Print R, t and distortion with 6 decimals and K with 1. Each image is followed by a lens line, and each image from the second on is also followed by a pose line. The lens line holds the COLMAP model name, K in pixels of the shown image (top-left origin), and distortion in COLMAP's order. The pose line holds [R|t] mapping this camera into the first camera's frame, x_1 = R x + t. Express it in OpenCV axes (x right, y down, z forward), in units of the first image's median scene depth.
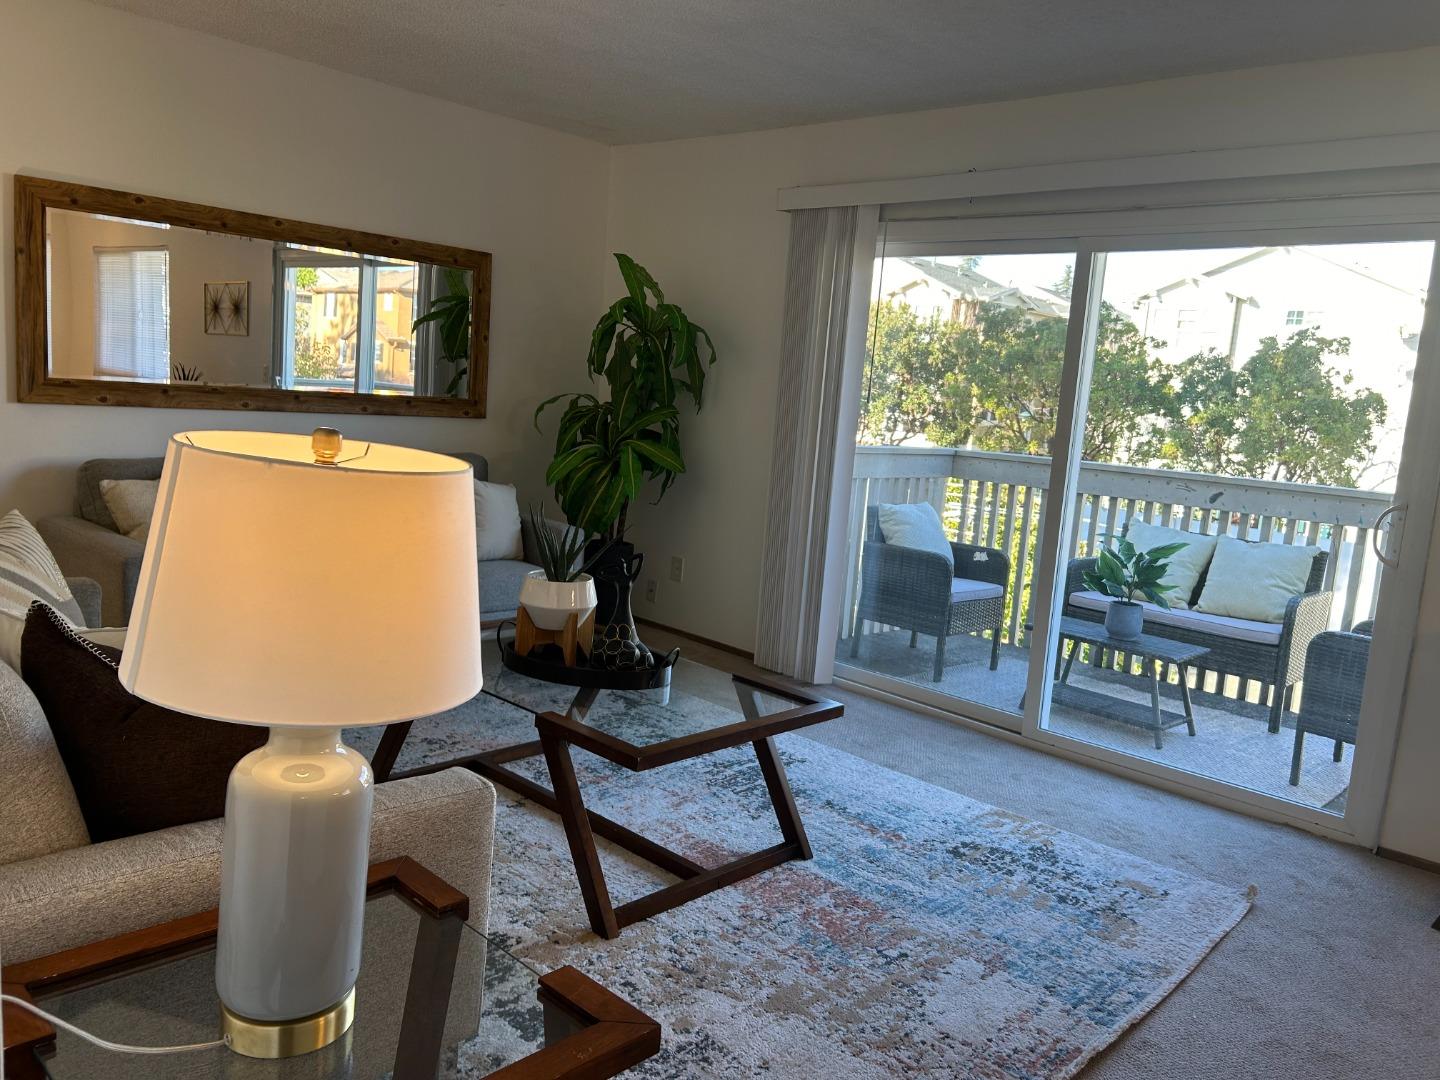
lens RADIAL K [[1095.8, 0, 719.1], [0, 1095.8, 531.4], [0, 0, 1]] dist [0.021179, 0.002768]
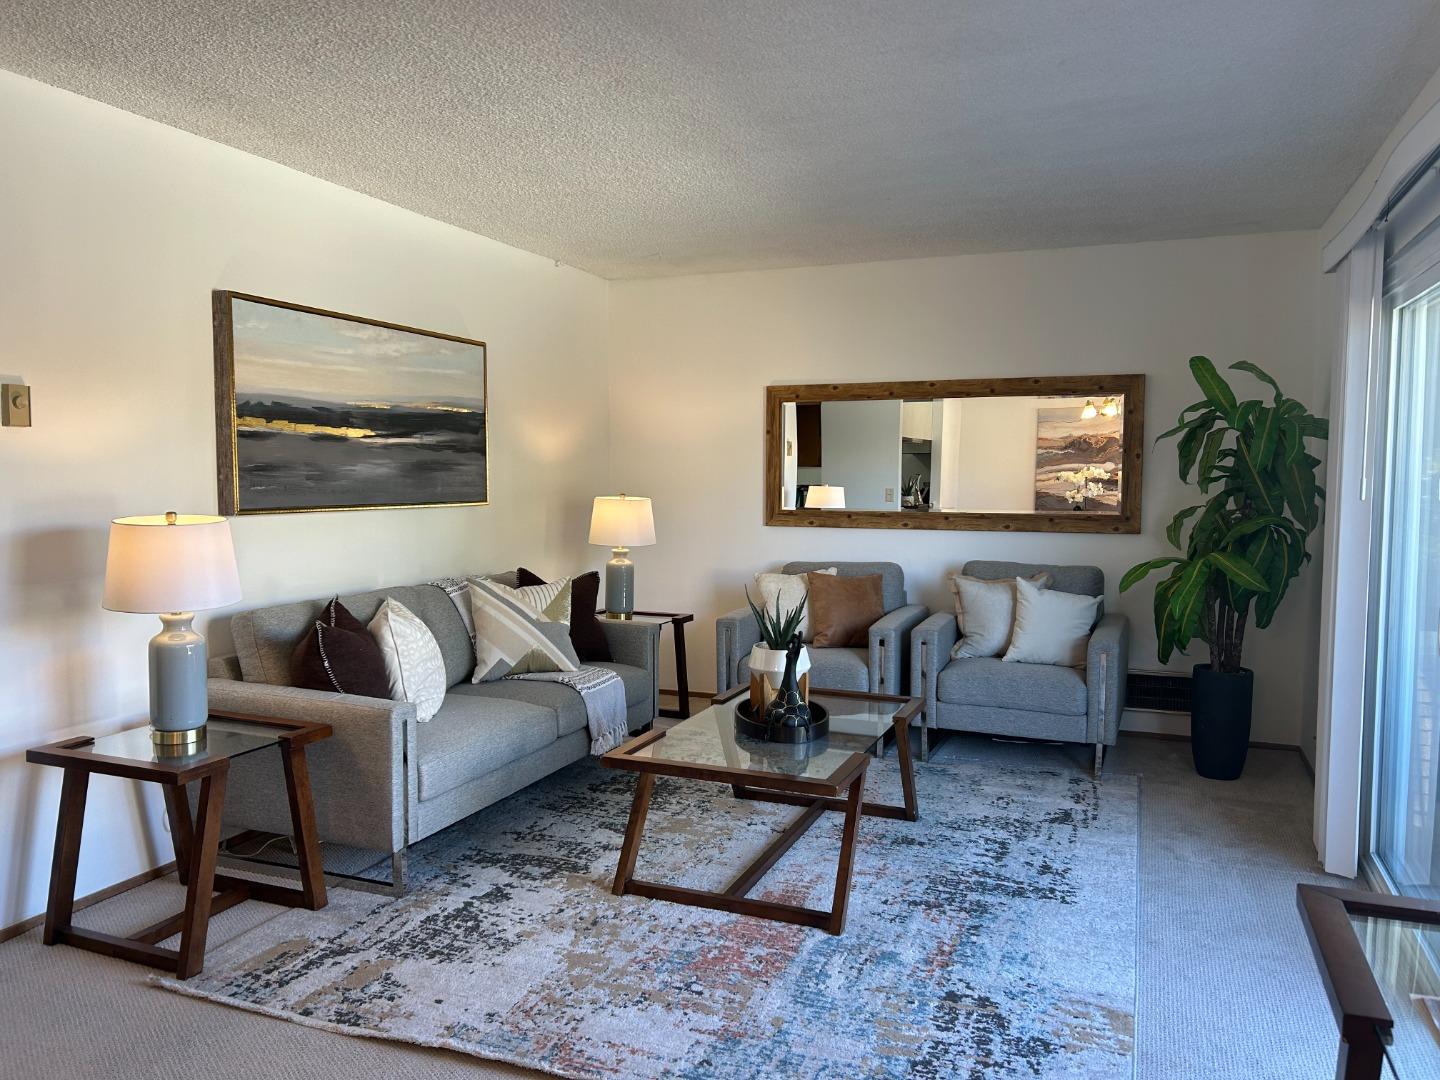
lens RADIAL K [[1082.1, 0, 720.0], [0, 1082.1, 540.0], [0, 0, 1]] dist [0.054368, -0.058803]
pose [[0.365150, -0.011728, -0.930875, 0.626355], [-0.100501, 0.993580, -0.051941, -0.006664], [0.925508, 0.112520, 0.361627, 0.297946]]
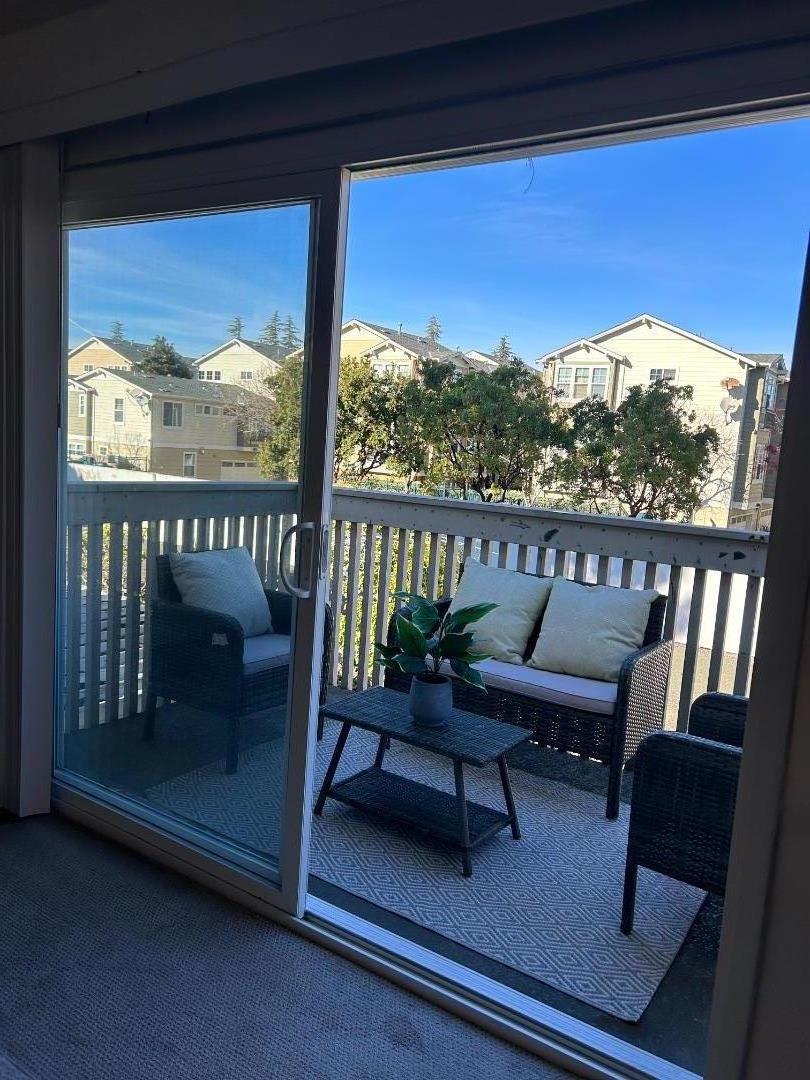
lens RADIAL K [[807.2, 0, 405.0], [0, 807.2, 540.0], [0, 0, 1]] dist [0.075623, -0.109016]
pose [[0.984550, -0.030363, 0.172450, 0.235995], [0.029487, 0.999536, 0.007645, -0.038109], [-0.172602, -0.002442, 0.984989, 0.396038]]
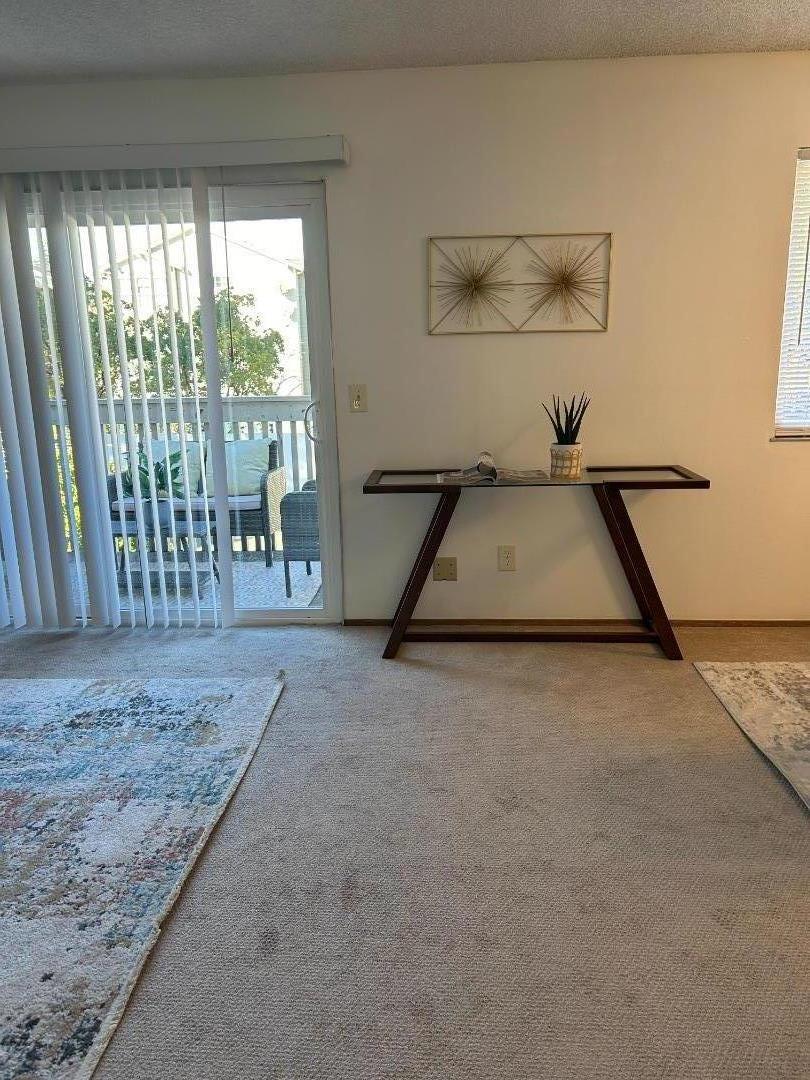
lens RADIAL K [[811.5, 0, 408.1], [0, 811.5, 545.1], [0, 0, 1]] dist [0.054368, -0.058803]
pose [[0.766812, -0.236016, 0.596906, 0.000308], [0.167165, 0.971285, 0.169297, 0.000004], [-0.619722, -0.030037, 0.784246, 0.026194]]
